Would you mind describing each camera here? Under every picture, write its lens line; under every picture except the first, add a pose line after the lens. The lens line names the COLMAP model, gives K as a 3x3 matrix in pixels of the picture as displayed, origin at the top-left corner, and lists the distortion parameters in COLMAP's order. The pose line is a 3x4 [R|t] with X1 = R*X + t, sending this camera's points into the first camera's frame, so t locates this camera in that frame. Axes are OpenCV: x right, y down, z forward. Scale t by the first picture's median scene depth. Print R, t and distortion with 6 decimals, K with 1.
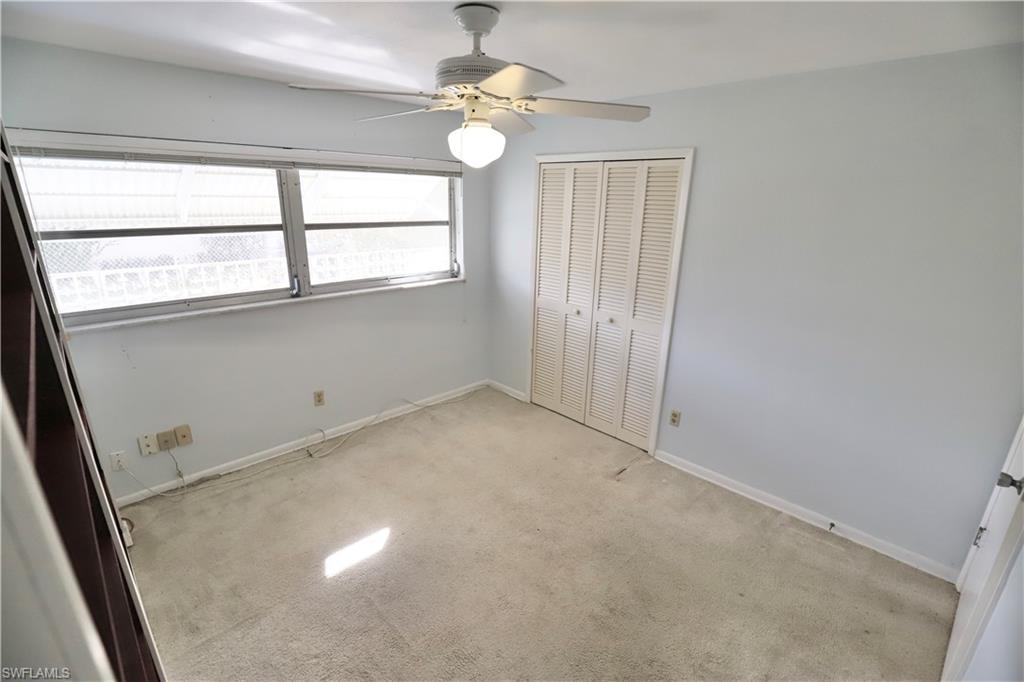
lens RADIAL K [[469.2, 0, 516.7], [0, 469.2, 347.9], [0, 0, 1]] dist [-0.037312, 0.007928]
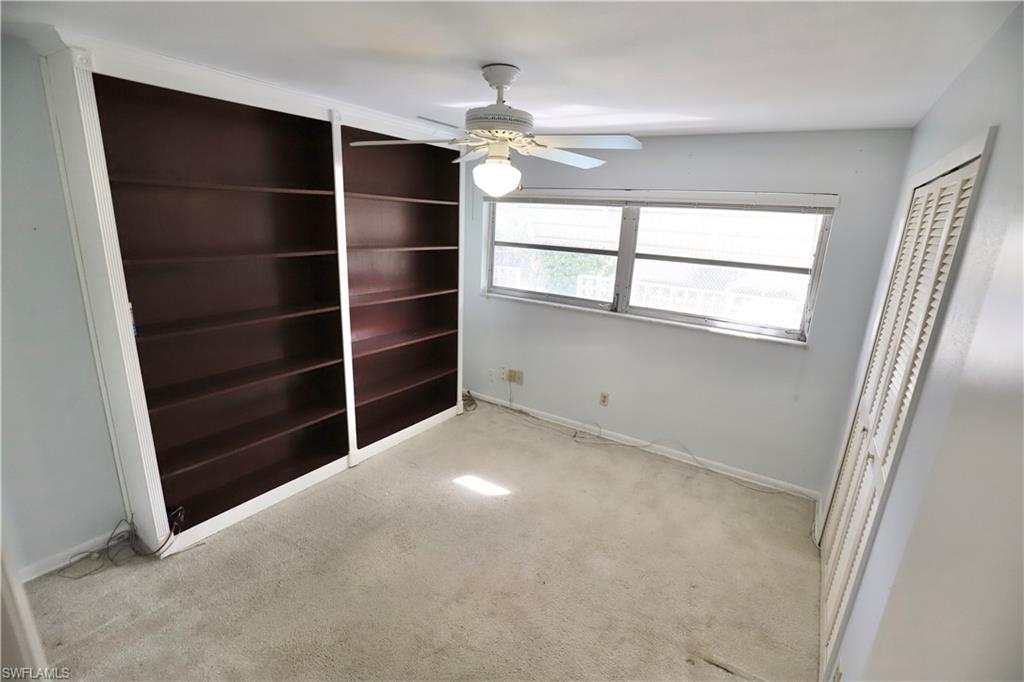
lens RADIAL K [[469.2, 0, 516.7], [0, 469.2, 347.9], [0, 0, 1]] dist [-0.037312, 0.007928]
pose [[0.211766, 0.244193, -0.946322, 0.639920], [-0.340510, 0.926046, 0.162762, -0.133708], [0.916083, 0.287765, 0.279255, 0.462960]]
